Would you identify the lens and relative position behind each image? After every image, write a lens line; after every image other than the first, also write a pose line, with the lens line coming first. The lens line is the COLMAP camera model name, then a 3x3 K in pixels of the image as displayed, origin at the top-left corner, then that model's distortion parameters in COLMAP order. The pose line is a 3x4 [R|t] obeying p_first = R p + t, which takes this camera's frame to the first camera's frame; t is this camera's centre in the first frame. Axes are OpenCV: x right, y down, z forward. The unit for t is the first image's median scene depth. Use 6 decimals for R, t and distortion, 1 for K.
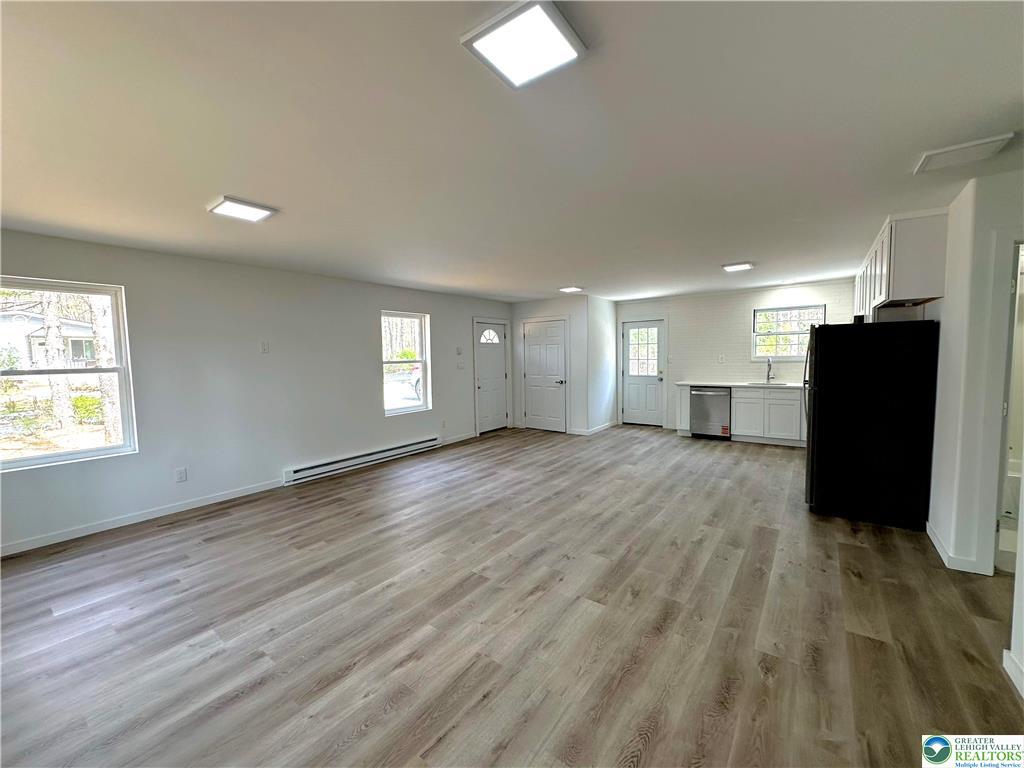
lens RADIAL K [[408.5, 0, 512.9], [0, 408.5, 383.7], [0, 0, 1]] dist [-0.005578, 0.001151]
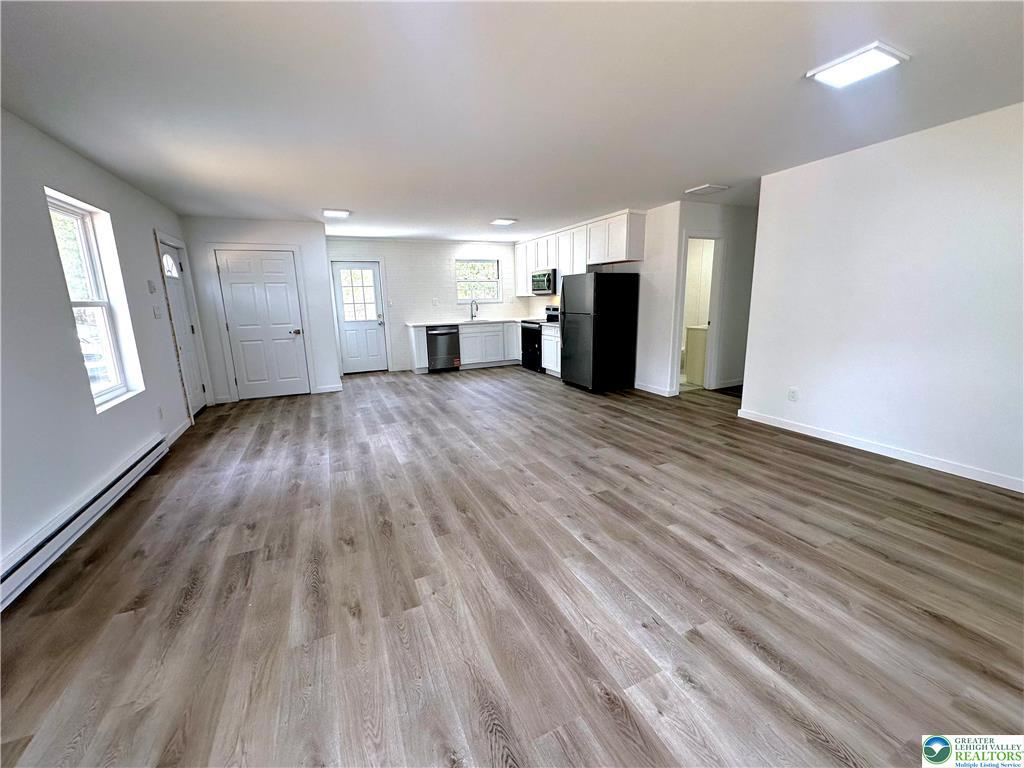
lens RADIAL K [[408.5, 0, 512.9], [0, 408.5, 383.7], [0, 0, 1]] dist [-0.005578, 0.001151]
pose [[0.477515, -0.172385, 0.861547, -0.769394], [0.074455, 0.984976, 0.155815, 0.007325], [-0.875463, -0.010257, 0.483176, 0.503261]]
